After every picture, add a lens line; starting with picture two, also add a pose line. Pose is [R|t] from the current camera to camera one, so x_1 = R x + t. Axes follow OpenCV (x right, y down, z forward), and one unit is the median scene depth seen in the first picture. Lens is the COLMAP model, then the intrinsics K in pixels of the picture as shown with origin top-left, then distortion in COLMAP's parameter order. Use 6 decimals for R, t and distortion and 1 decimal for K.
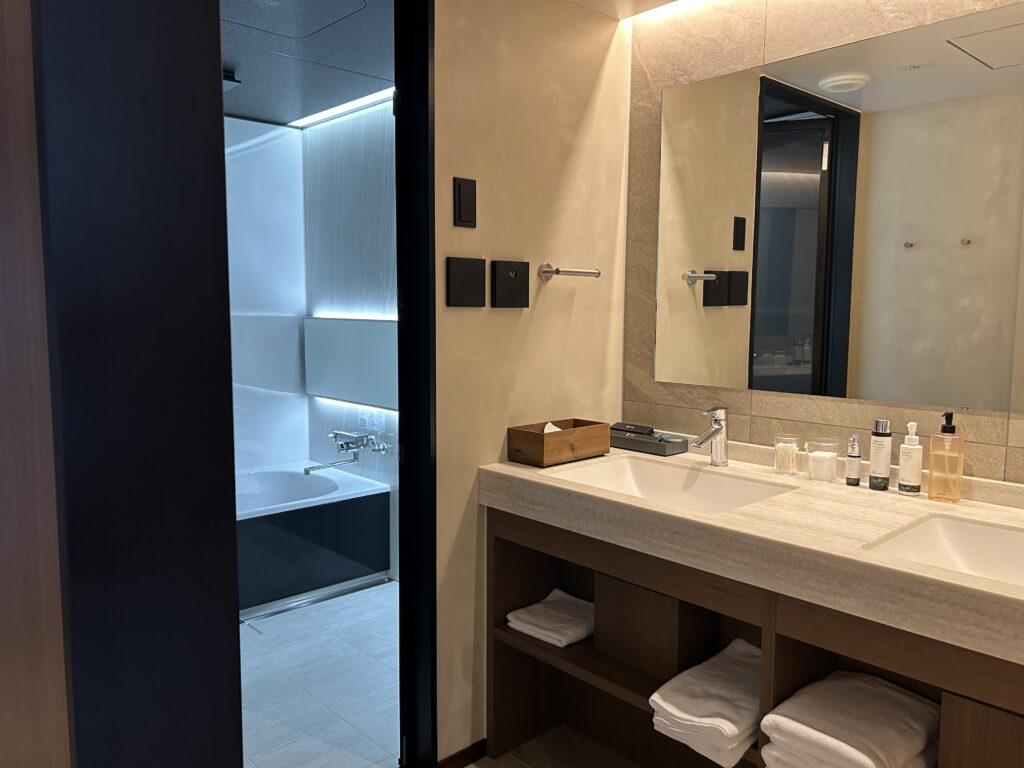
lens RADIAL K [[768.9, 0, 512.0], [0, 768.9, 384.0], [0, 0, 1]] dist [0.069474, -0.094554]
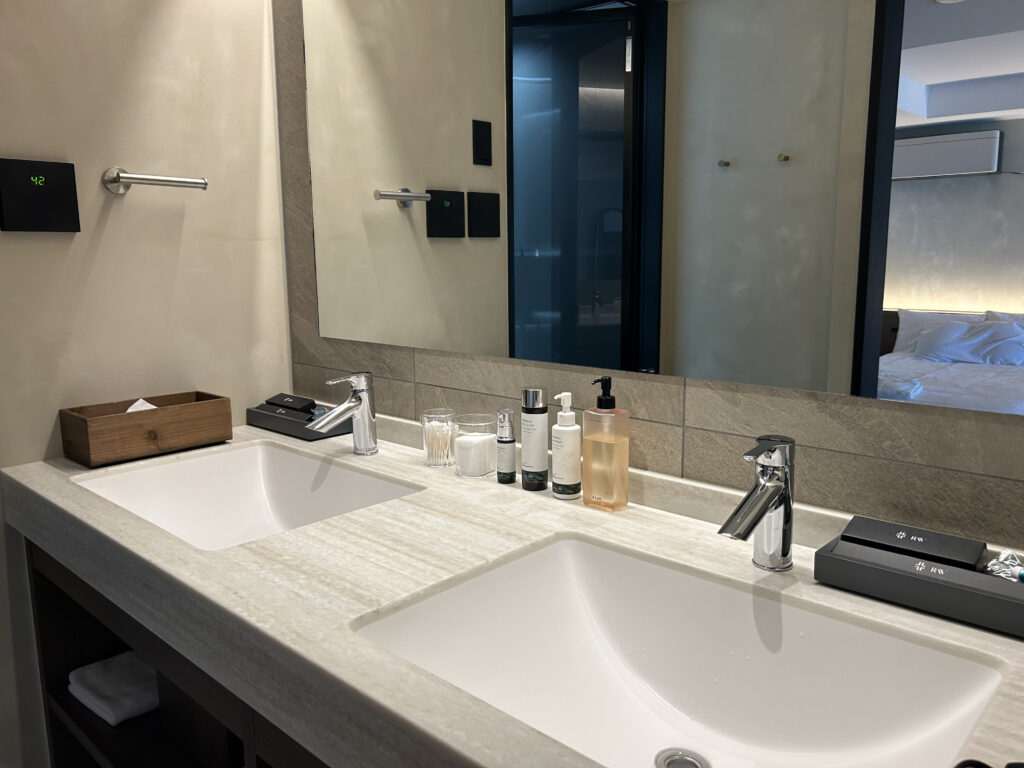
lens RADIAL K [[768.9, 0, 512.0], [0, 768.9, 384.0], [0, 0, 1]] dist [0.069474, -0.094554]
pose [[0.997343, -0.024907, 0.068456, 0.361667], [0.020617, 0.997821, 0.062676, -0.001045], [-0.069868, -0.061098, 0.995683, 0.286117]]
